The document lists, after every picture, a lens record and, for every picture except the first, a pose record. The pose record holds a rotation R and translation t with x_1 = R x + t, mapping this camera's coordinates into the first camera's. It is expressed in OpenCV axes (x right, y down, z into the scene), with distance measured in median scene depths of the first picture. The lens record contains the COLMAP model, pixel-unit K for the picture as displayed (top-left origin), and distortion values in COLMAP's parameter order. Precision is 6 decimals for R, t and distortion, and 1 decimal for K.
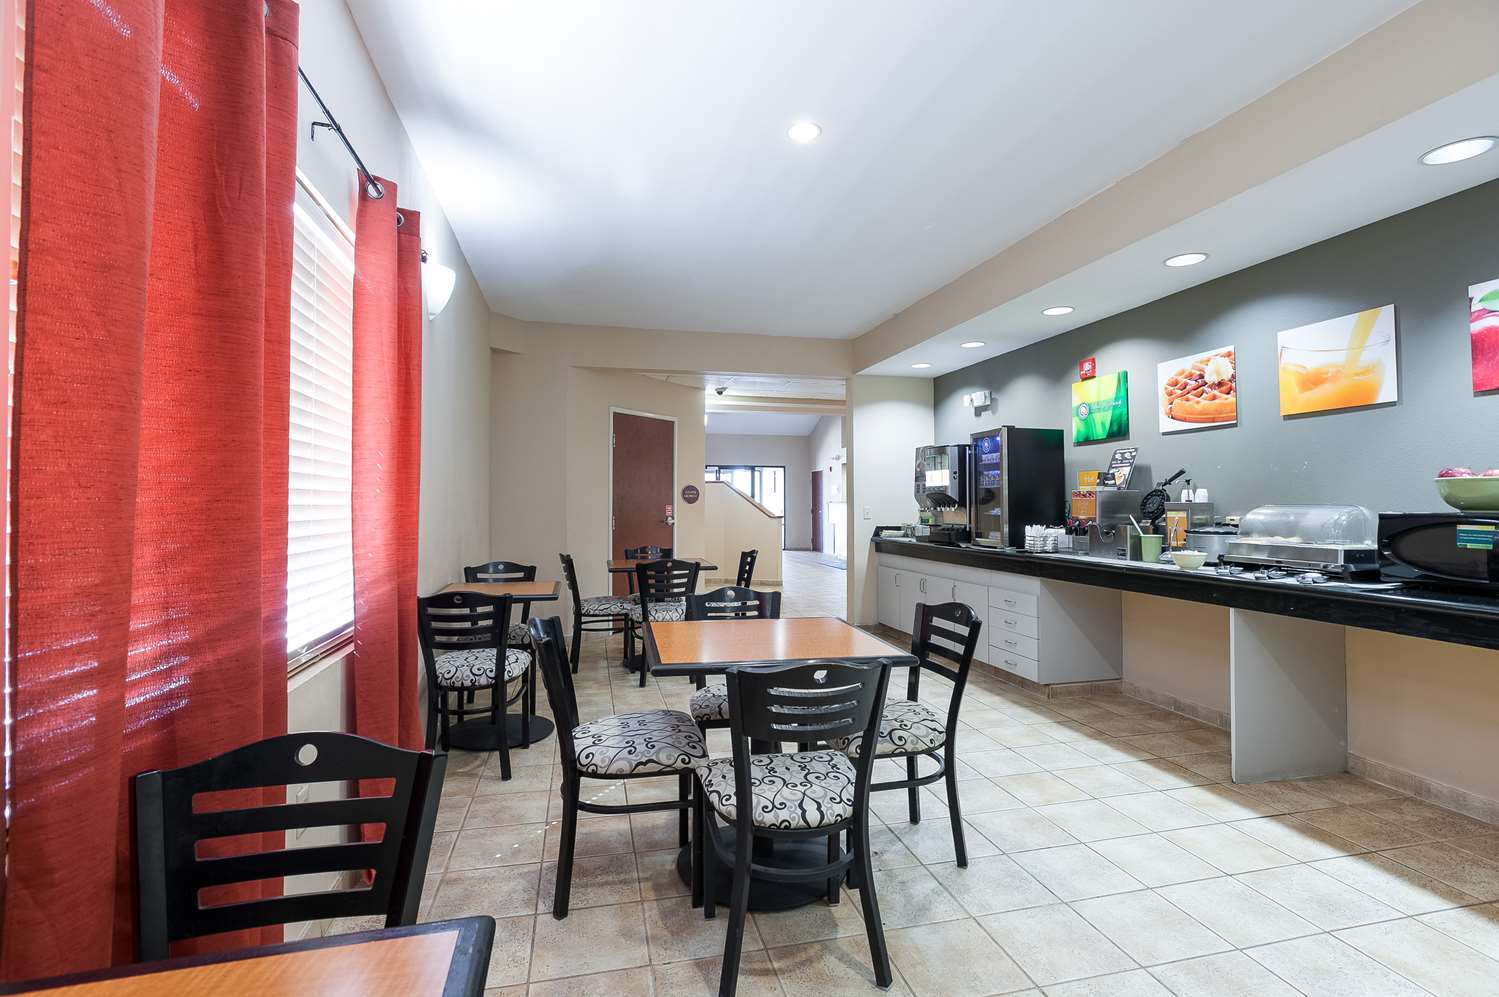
lens RADIAL K [[744.1, 0, 786.3], [0, 744.1, 476.6], [0, 0, 1]] dist [-0.001276, -0.000198]
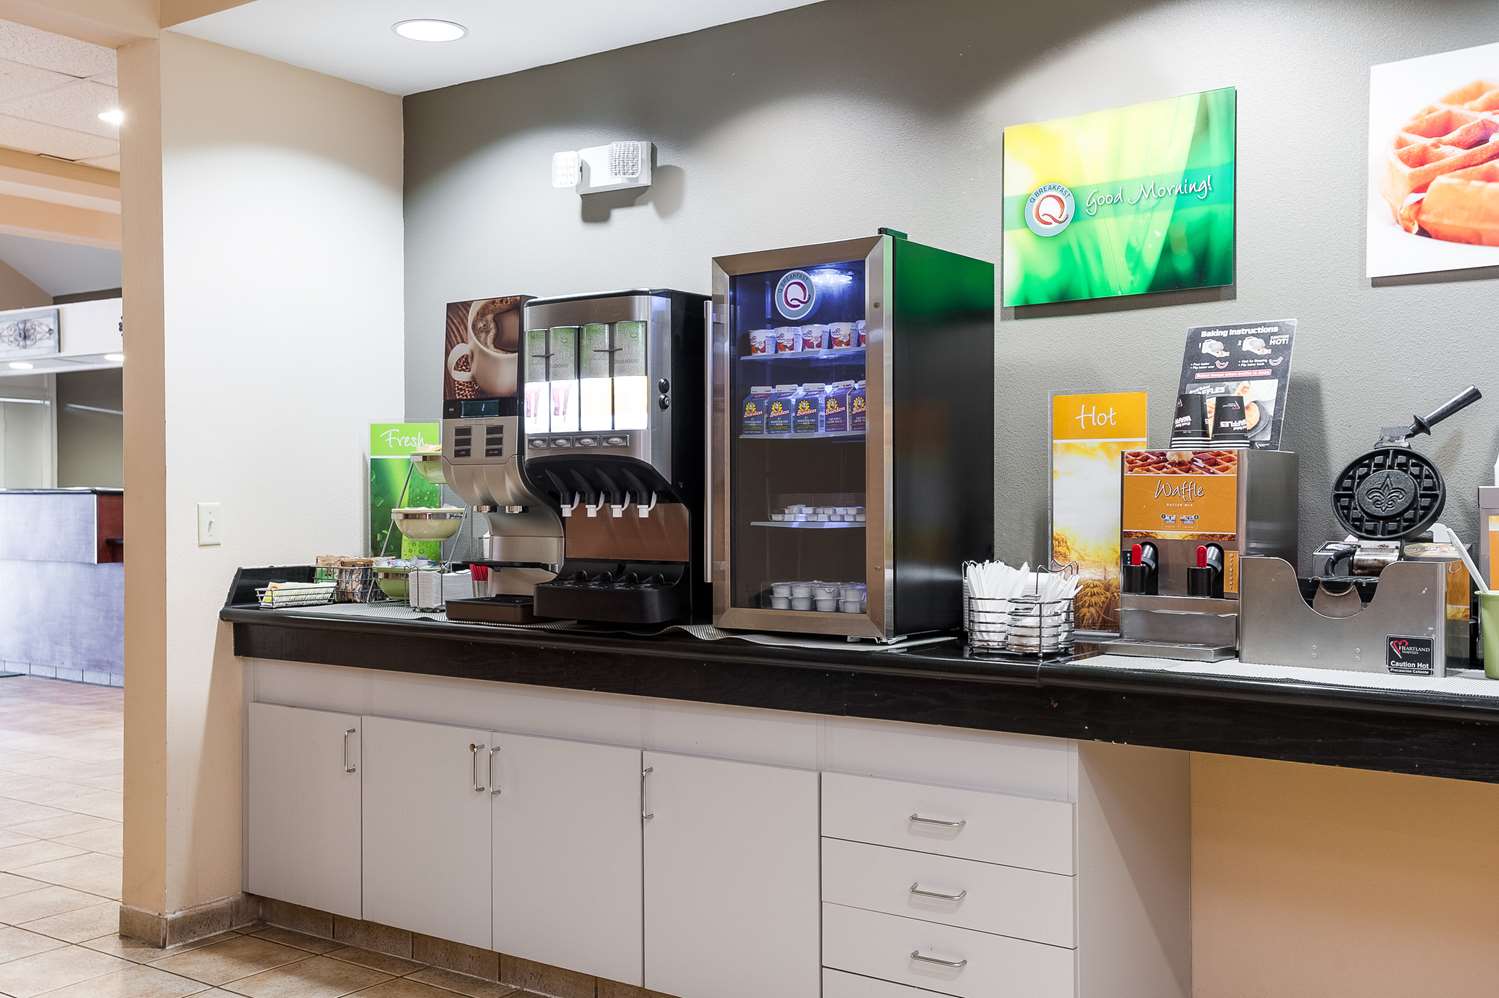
lens RADIAL K [[1659.4, 0, 749.5], [0, 1659.4, 499.0], [0, 0, 1]] dist [-0.000882, 0.350963]
pose [[0.815822, -0.001770, 0.578300, -0.130465], [-0.020971, 0.999247, 0.032642, 0.017506], [-0.577922, -0.038757, 0.815171, 0.462589]]
